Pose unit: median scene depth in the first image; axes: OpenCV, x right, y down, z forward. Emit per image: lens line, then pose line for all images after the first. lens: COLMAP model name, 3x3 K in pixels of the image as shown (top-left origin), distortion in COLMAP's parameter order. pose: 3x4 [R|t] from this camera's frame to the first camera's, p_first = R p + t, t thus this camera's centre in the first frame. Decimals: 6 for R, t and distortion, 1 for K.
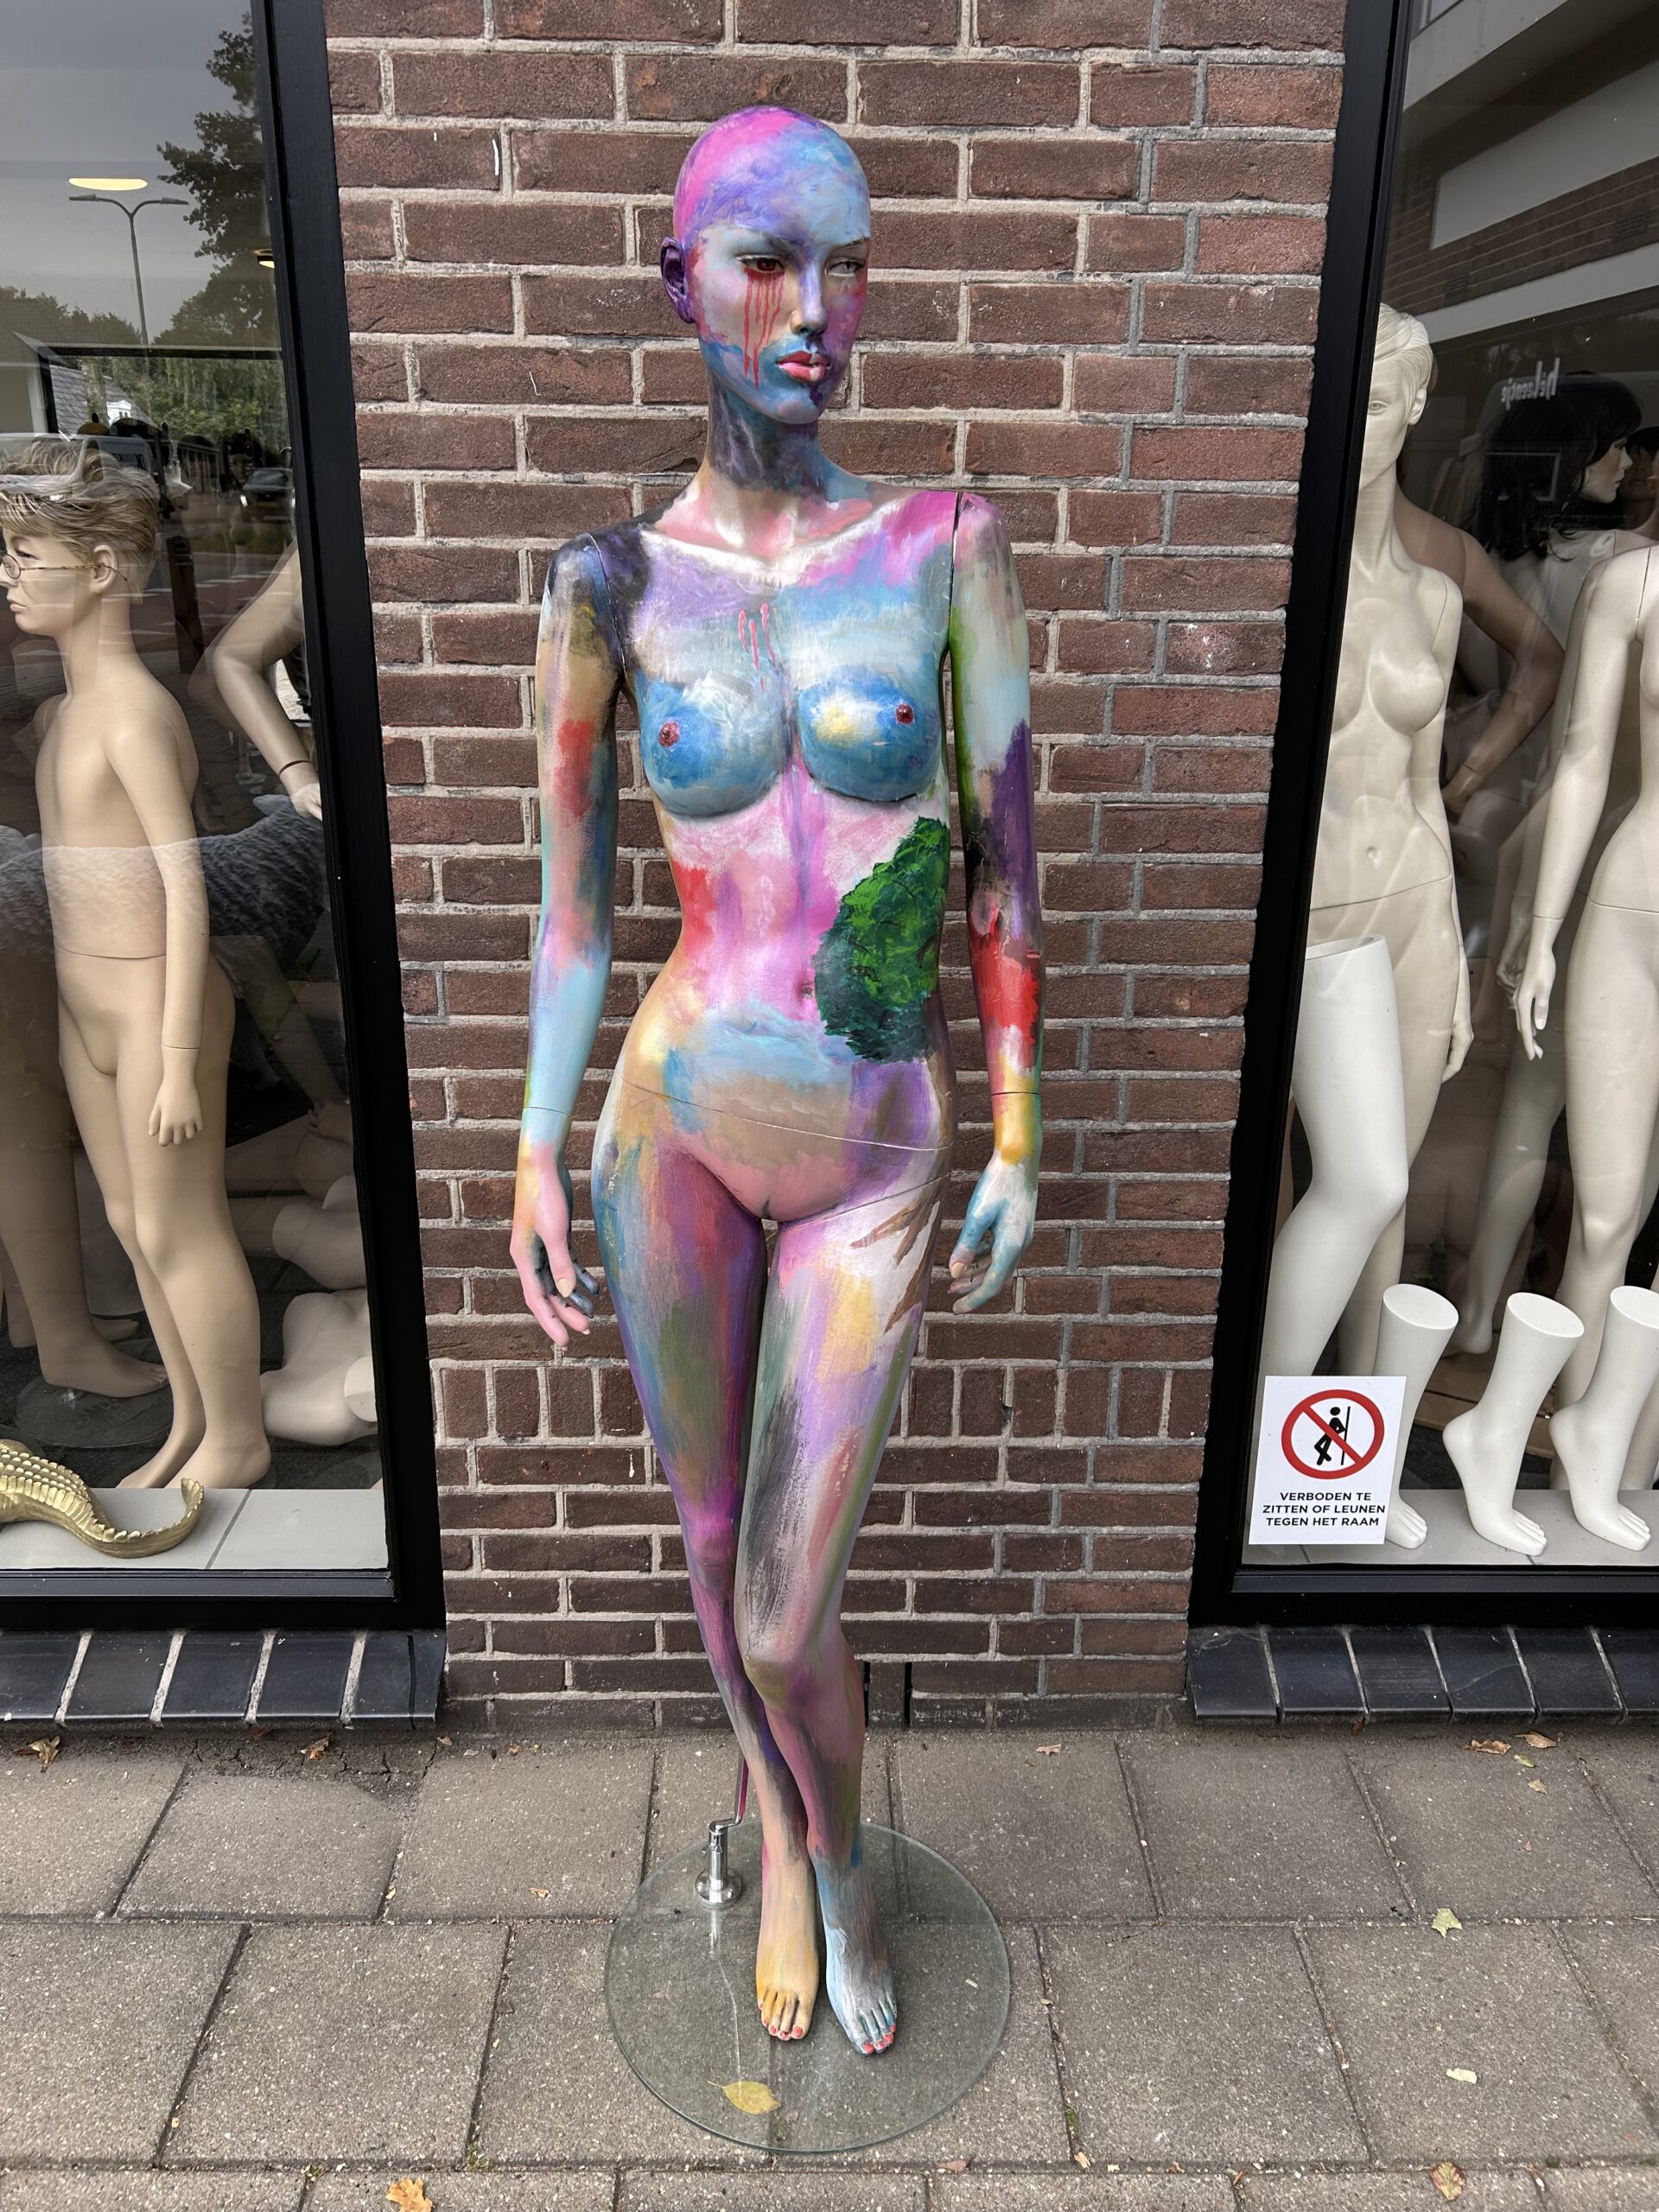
lens RADIAL K [[1627.0, 0, 829.0], [0, 1627.0, 1104.8], [0, 0, 1]] dist [0.042796, -0.051735]
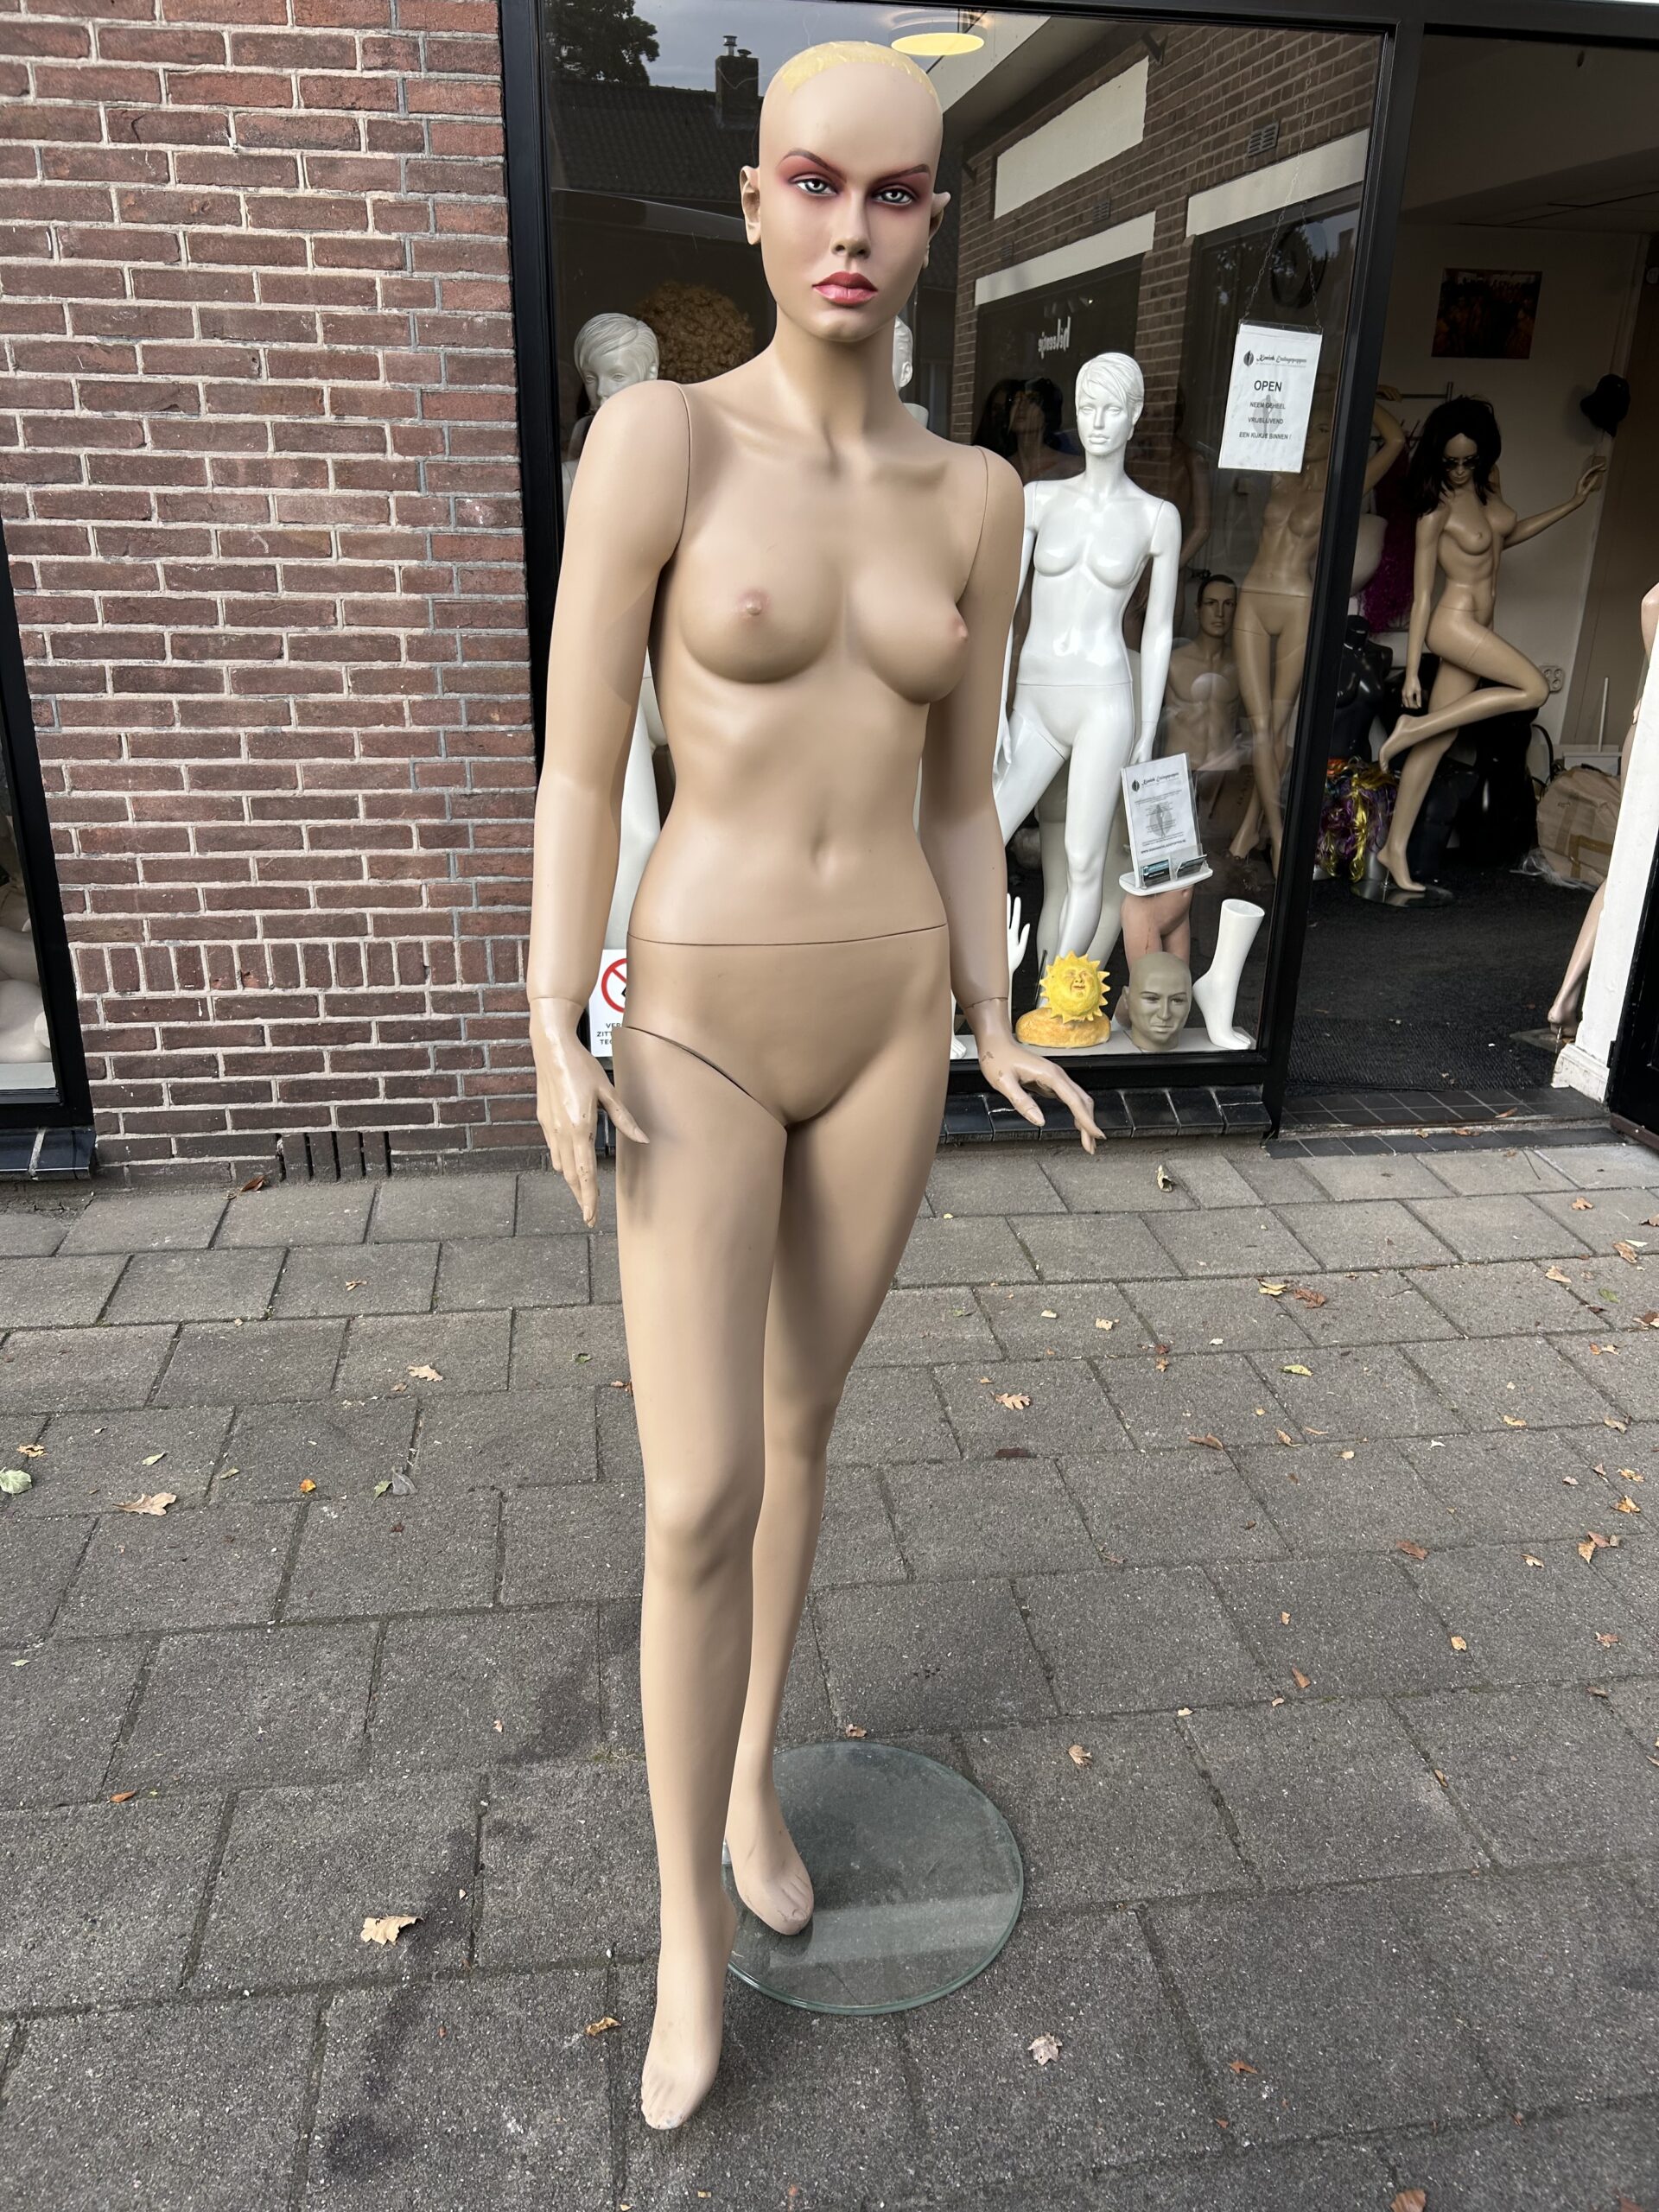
lens RADIAL K [[1627.0, 0, 831.0], [0, 1627.0, 1099.3], [0, 0, 1]] dist [0.042796, -0.051735]
pose [[0.991429, -0.041792, 0.123782, 0.325700], [0.037367, 0.998584, 0.037853, 0.287297], [-0.125189, -0.032903, 0.991587, -0.794269]]
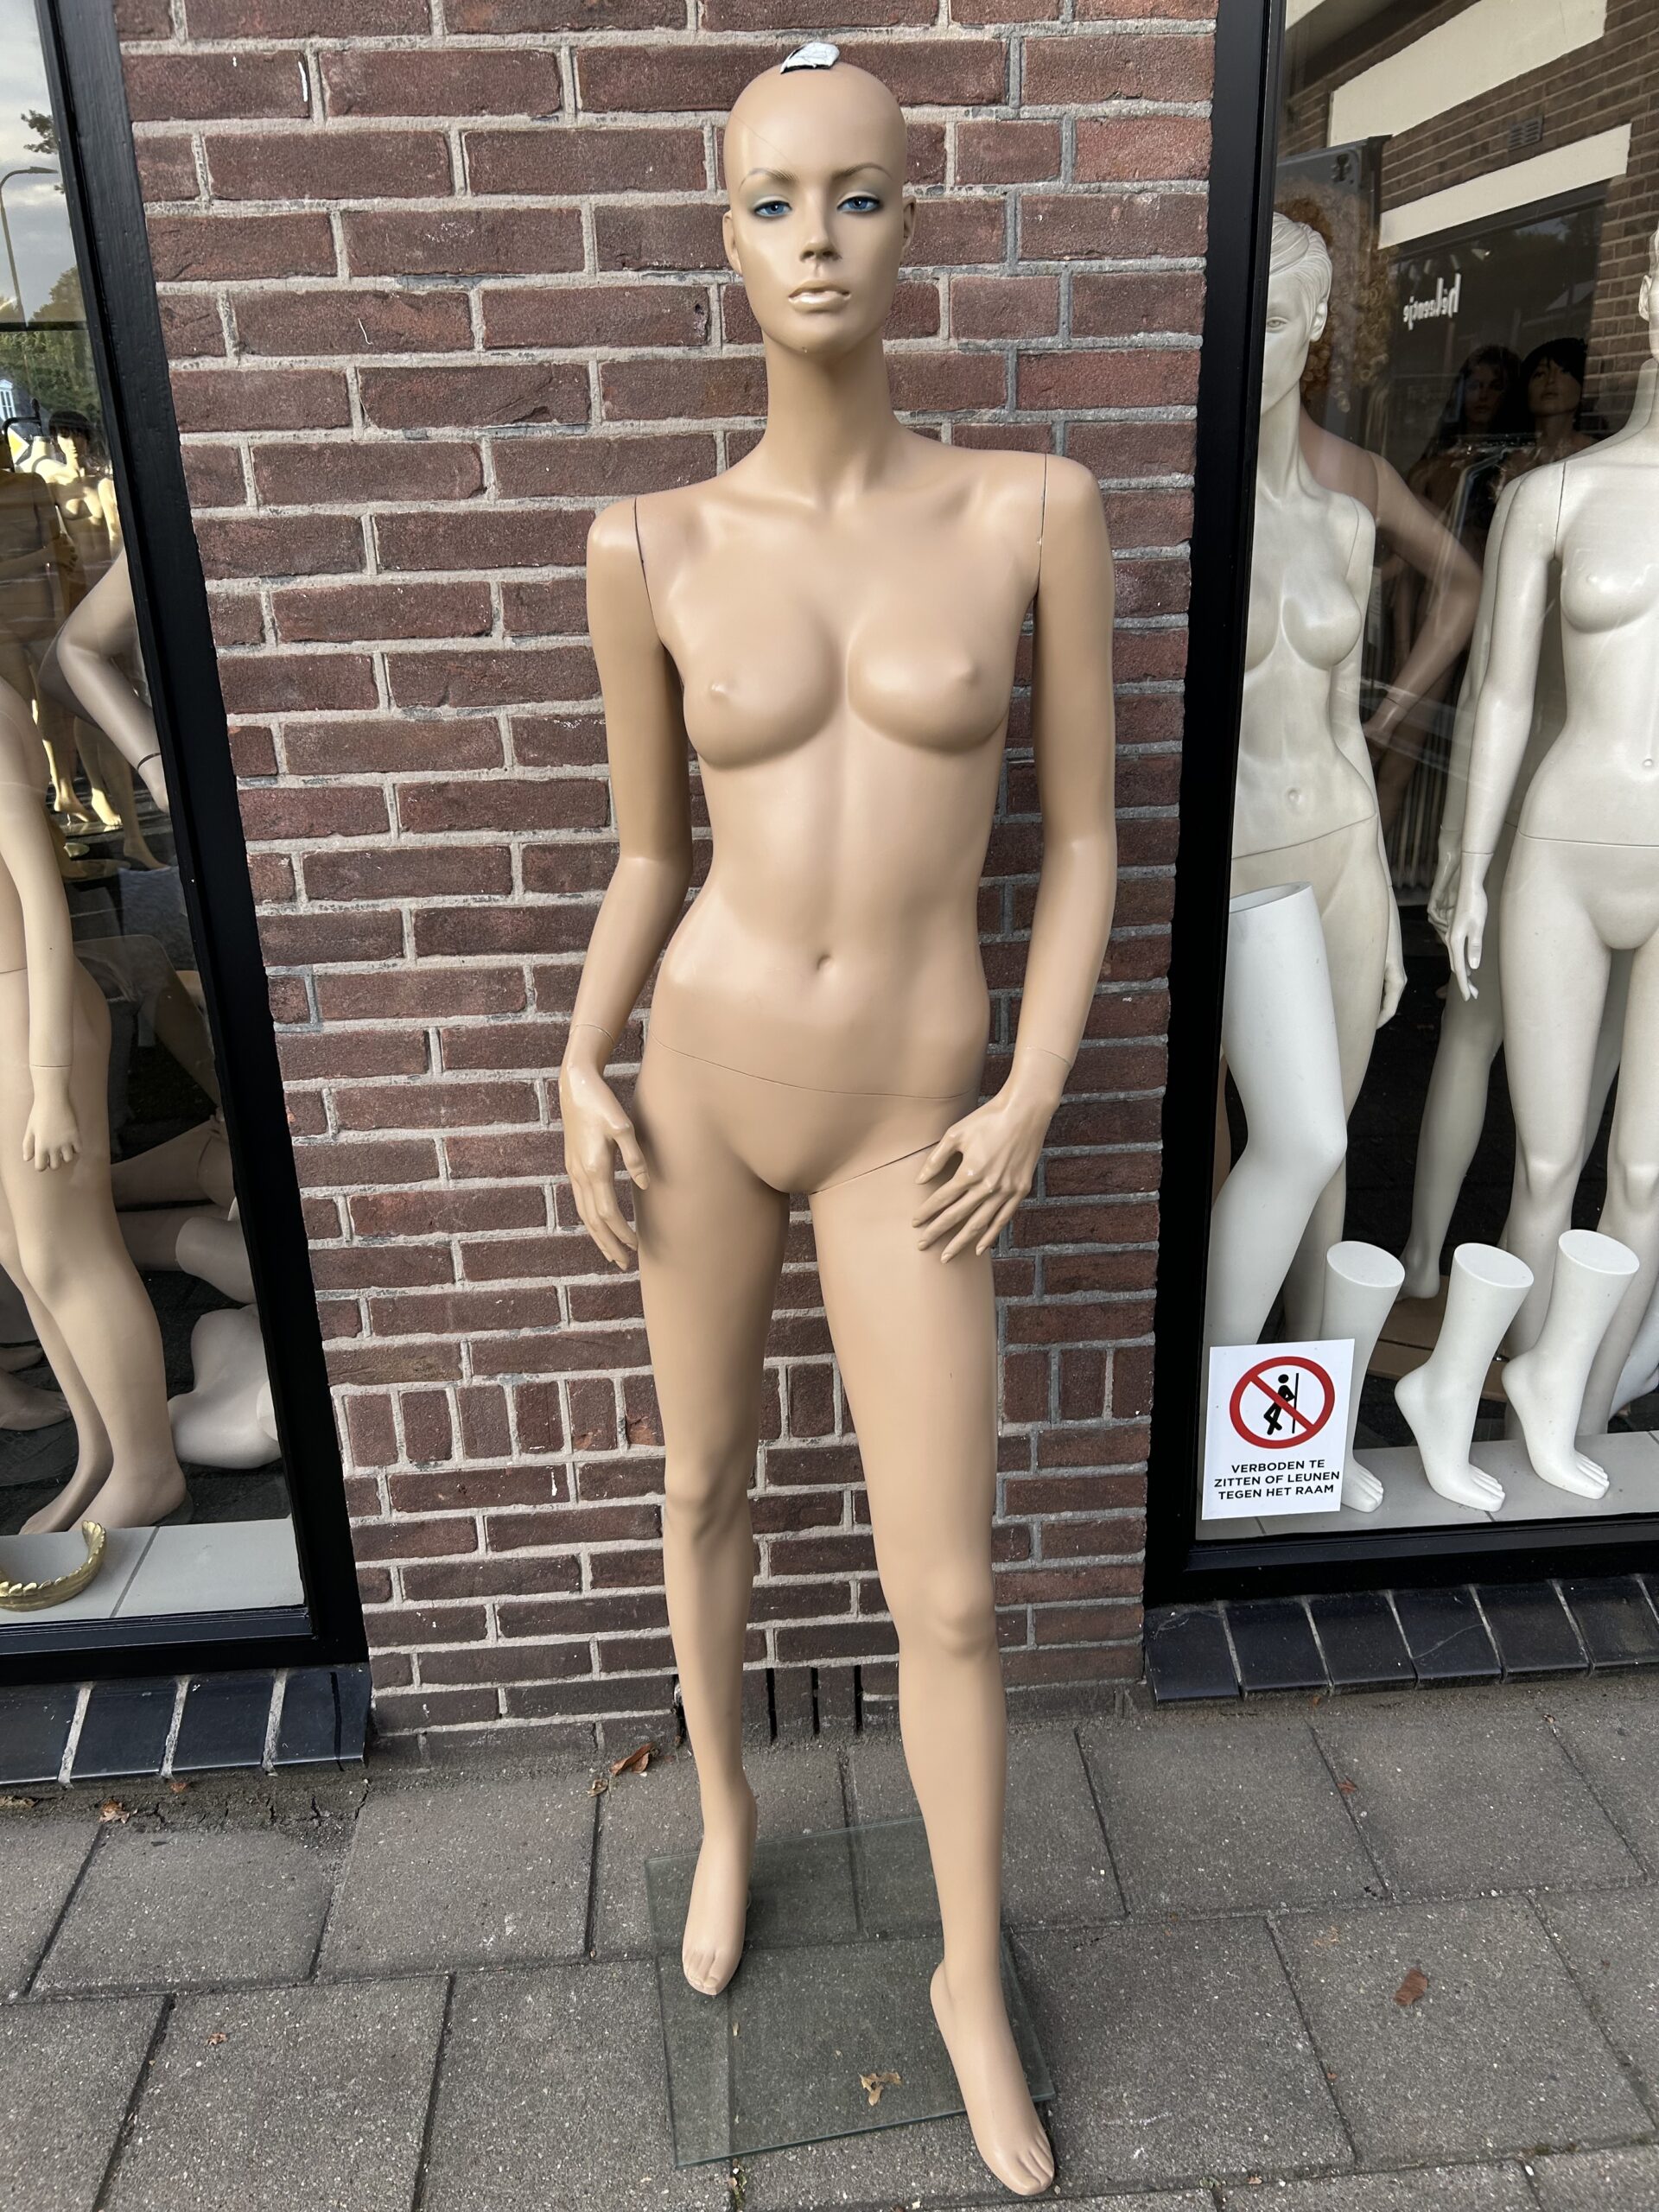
lens RADIAL K [[1627.0, 0, 829.1], [0, 1627.0, 1105.0], [0, 0, 1]] dist [0.042796, -0.051735]
pose [[0.997866, -0.056219, 0.033214, 0.020488], [0.055319, 0.998092, 0.027439, -0.016374], [-0.034693, -0.025544, 0.999072, 0.053899]]
